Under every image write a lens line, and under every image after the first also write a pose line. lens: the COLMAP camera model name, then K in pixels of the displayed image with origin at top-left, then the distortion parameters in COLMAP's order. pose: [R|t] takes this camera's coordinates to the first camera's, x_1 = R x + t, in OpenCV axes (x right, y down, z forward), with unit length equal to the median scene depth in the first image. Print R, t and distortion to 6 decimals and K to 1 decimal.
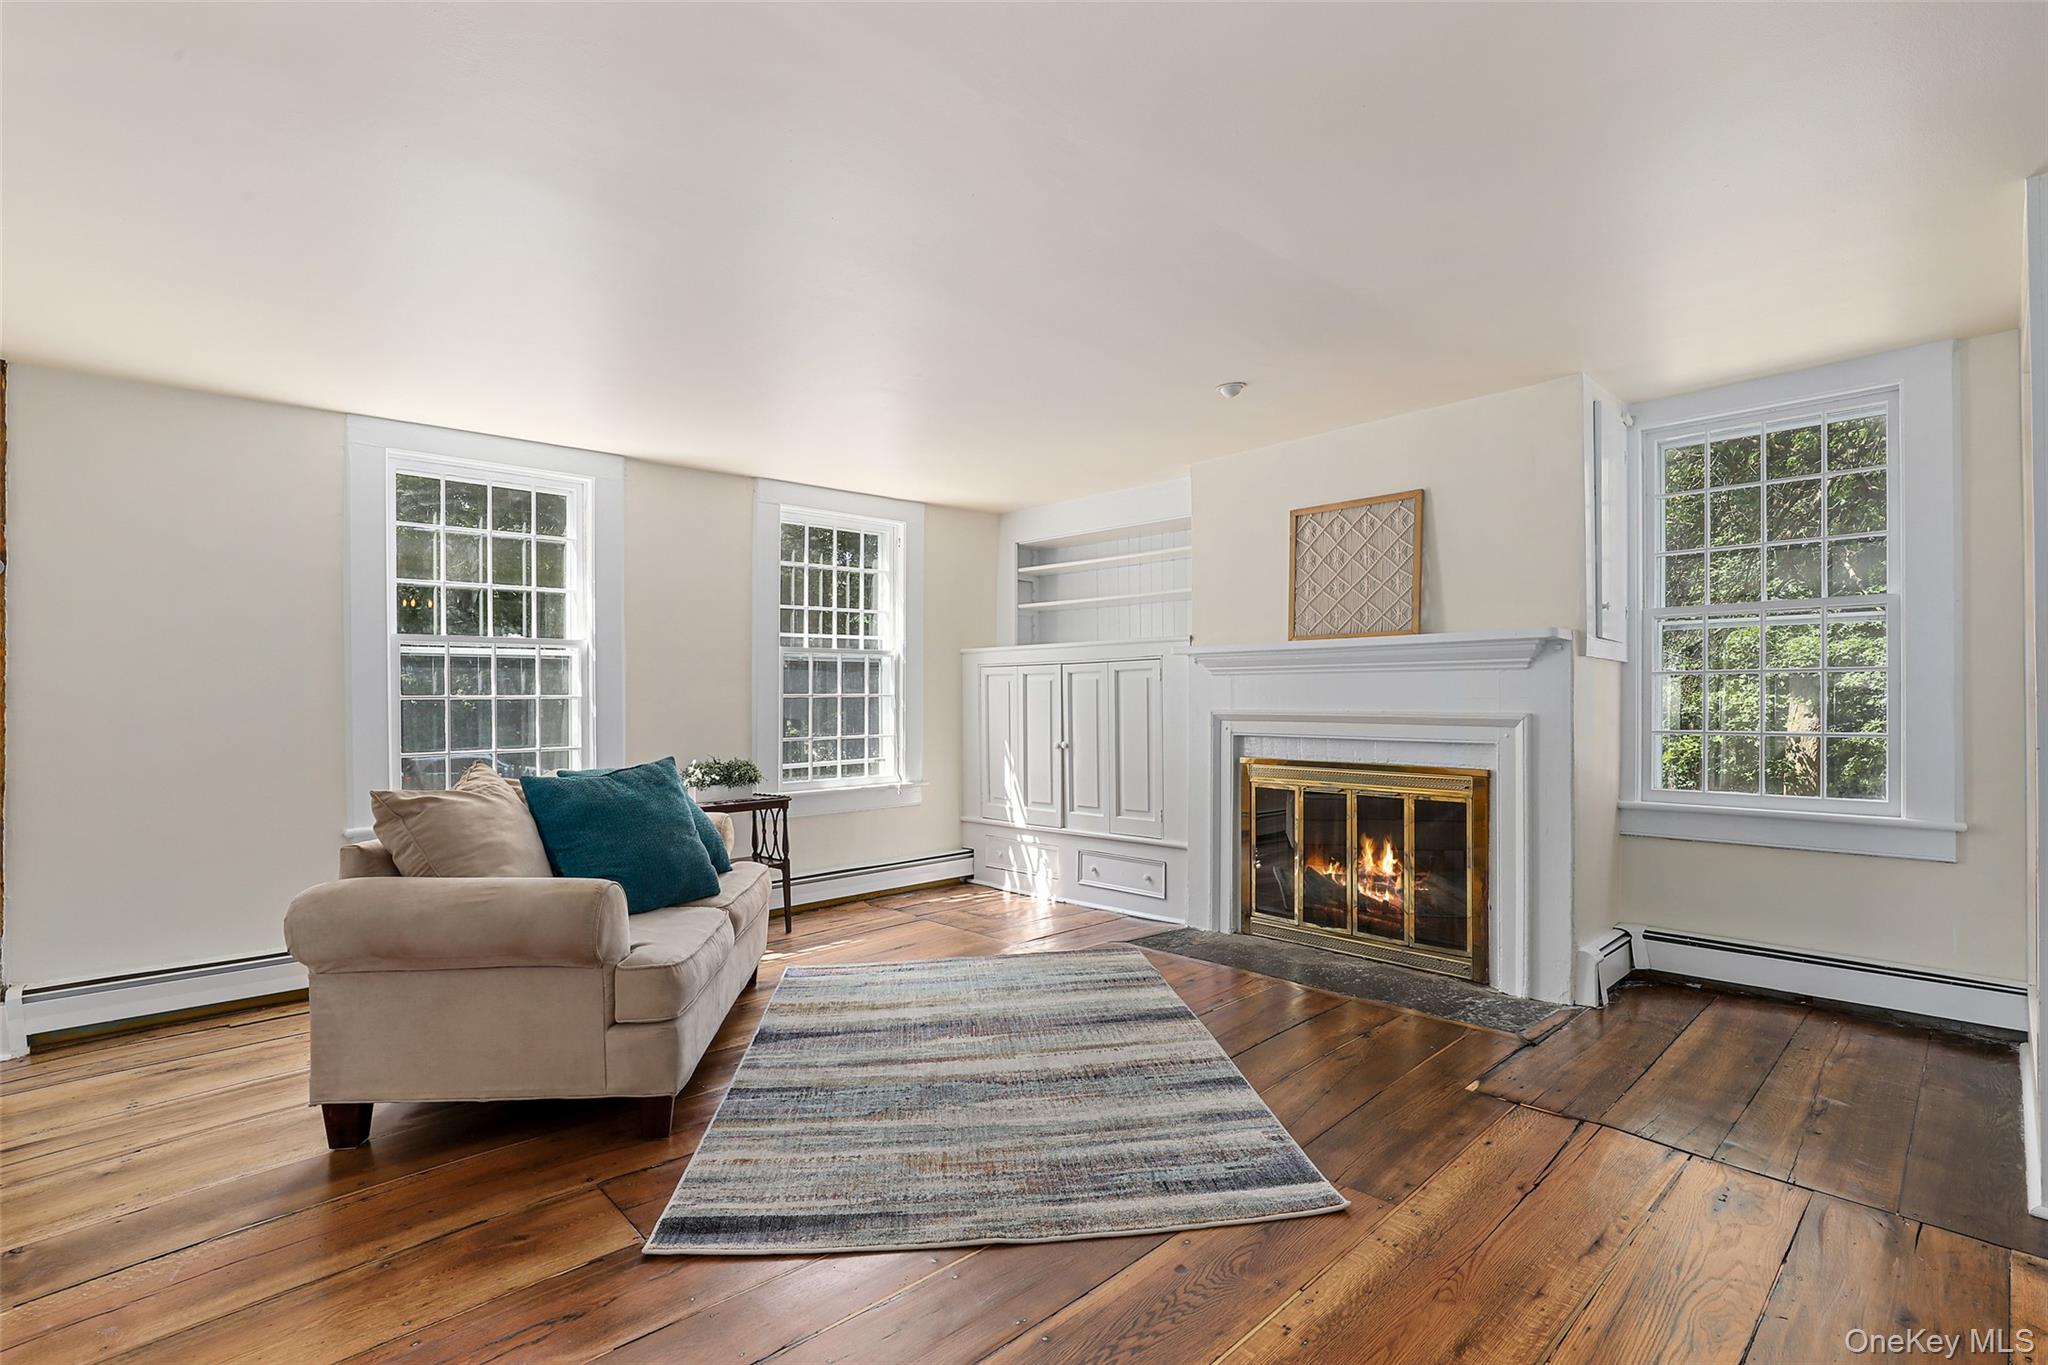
lens RADIAL K [[945.8, 0, 1025.0], [0, 945.8, 693.7], [0, 0, 1]] dist [-0.019384, 0.001981]
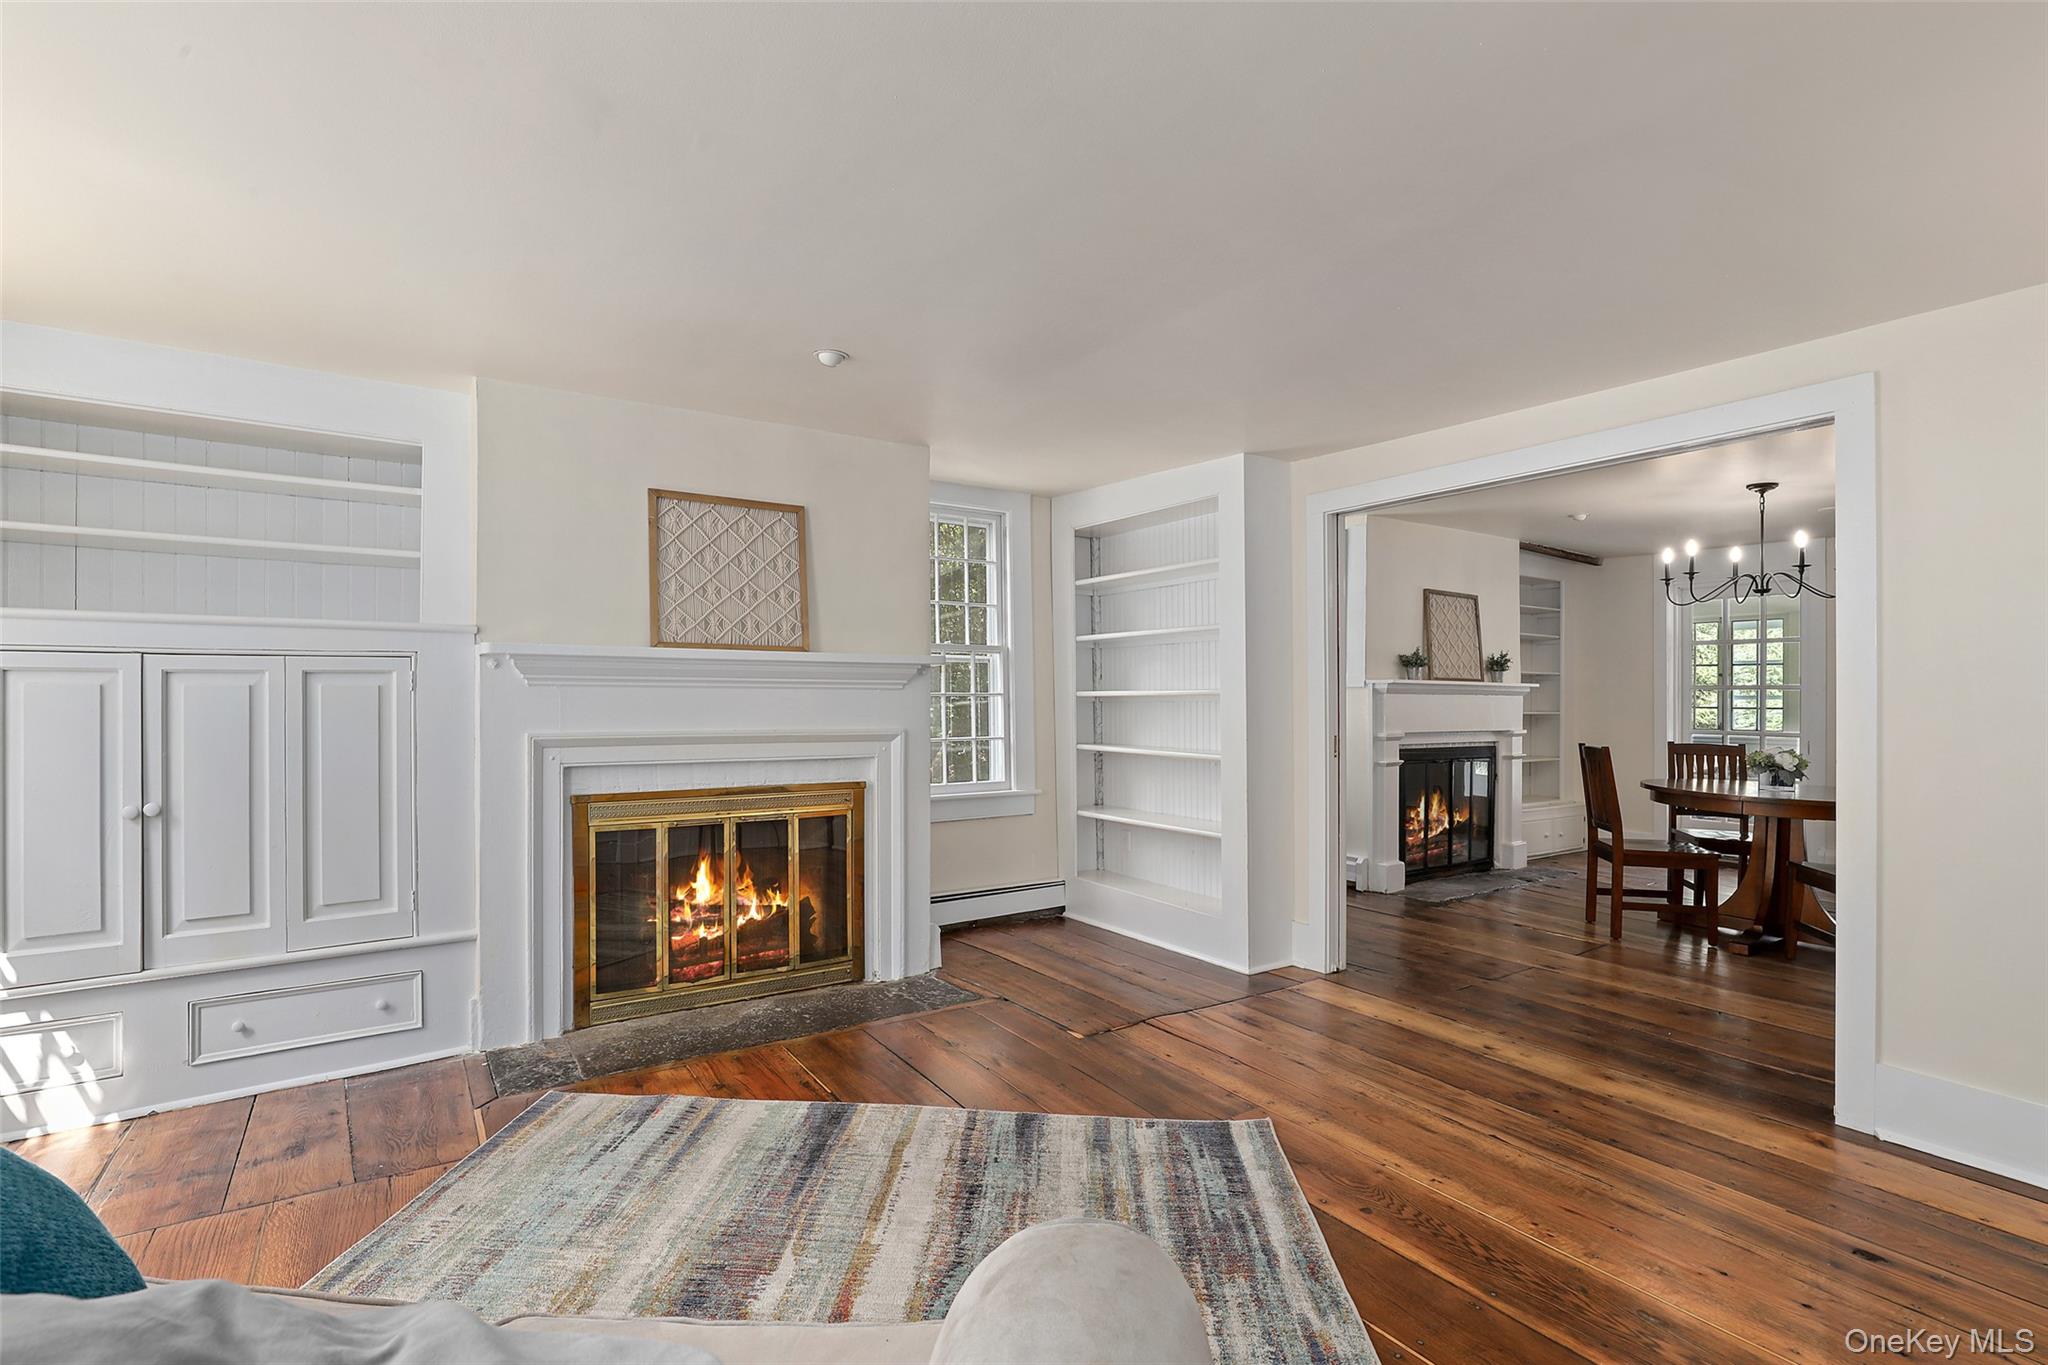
lens RADIAL K [[945.8, 0, 1028.6], [0, 945.8, 695.8], [0, 0, 1]] dist [-0.019384, 0.001981]
pose [[0.161031, 0.007462, 0.986921, -0.499422], [-0.008072, 0.999948, -0.006243, -0.011671], [-0.986916, -0.006961, 0.161083, 0.573322]]
